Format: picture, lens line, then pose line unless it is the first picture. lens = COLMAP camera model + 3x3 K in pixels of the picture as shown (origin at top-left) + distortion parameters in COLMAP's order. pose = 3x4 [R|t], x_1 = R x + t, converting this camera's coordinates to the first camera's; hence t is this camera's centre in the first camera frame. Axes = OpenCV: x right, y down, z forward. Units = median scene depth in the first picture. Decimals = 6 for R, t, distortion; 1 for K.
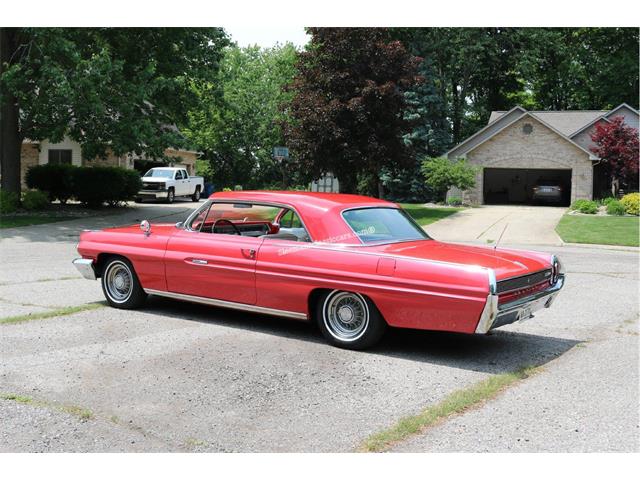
lens RADIAL K [[766.7, 0, 319.8], [0, 766.7, 216.0], [0, 0, 1]] dist [-0.278545, 0.003571]
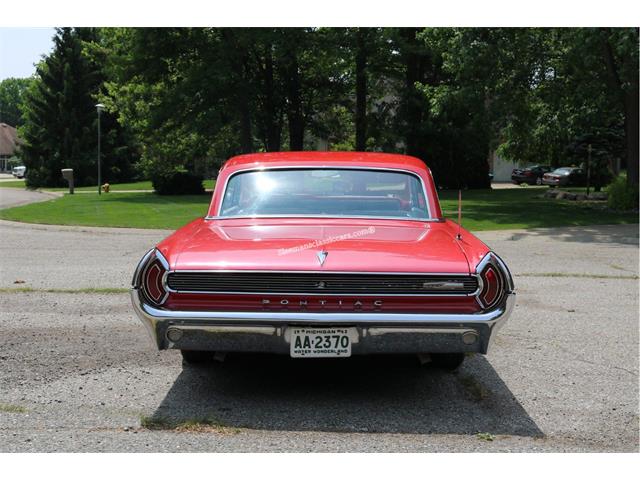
lens RADIAL K [[953.0, 0, 320.0], [0, 953.0, 240.0], [0, 0, 1]] dist [-0.033616, 0.019995]
pose [[0.546037, 0.037722, -0.836912, 0.185081], [-0.026499, 0.999264, 0.027751, 0.006510], [0.837342, 0.007024, 0.546634, 0.125292]]
